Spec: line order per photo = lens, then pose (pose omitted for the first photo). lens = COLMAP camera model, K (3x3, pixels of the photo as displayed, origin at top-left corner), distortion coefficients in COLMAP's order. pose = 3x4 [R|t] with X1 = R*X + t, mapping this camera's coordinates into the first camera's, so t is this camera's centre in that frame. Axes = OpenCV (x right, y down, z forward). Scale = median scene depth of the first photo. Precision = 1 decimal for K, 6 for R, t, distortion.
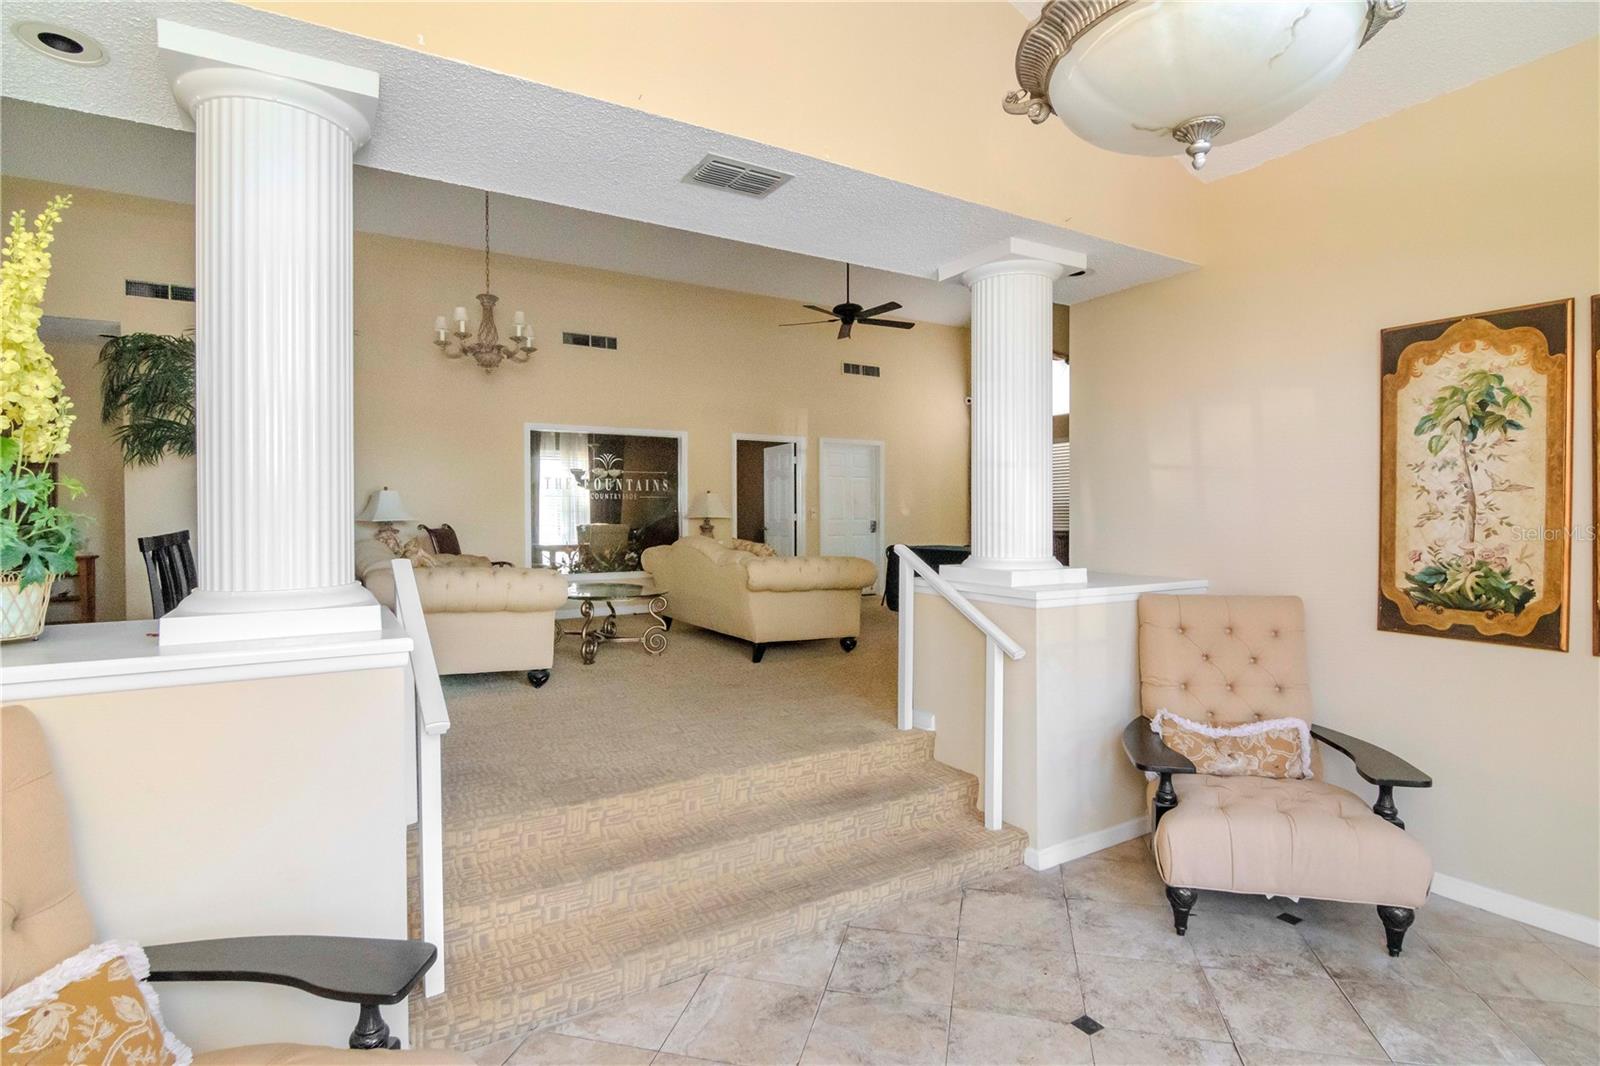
lens RADIAL K [[793.1, 0, 800.8], [0, 793.1, 524.0], [0, 0, 1]] dist [0.000223, -0.000169]
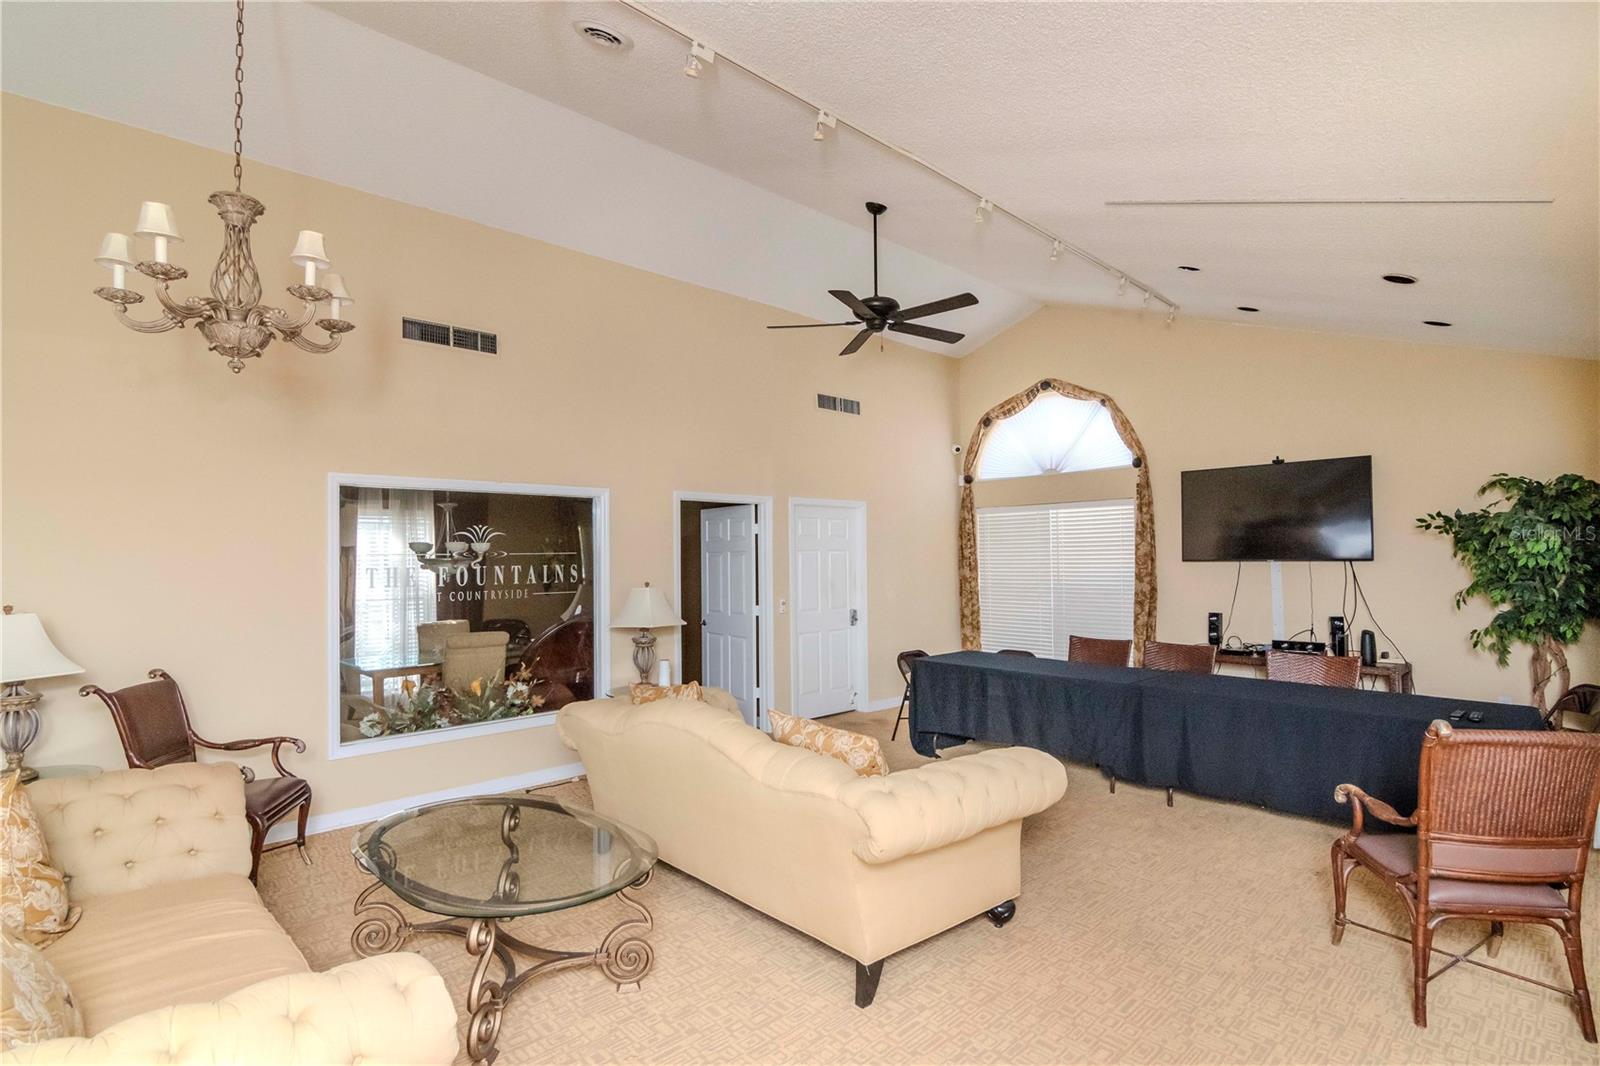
lens RADIAL K [[780.6, 0, 801.5], [0, 780.6, 542.1], [0, 0, 1]] dist [-0.005225, -0.001273]
pose [[0.979145, -0.003150, 0.203140, -0.118171], [0.009658, 0.999471, -0.031054, -0.052076], [-0.202935, 0.032368, 0.978657, 0.351661]]
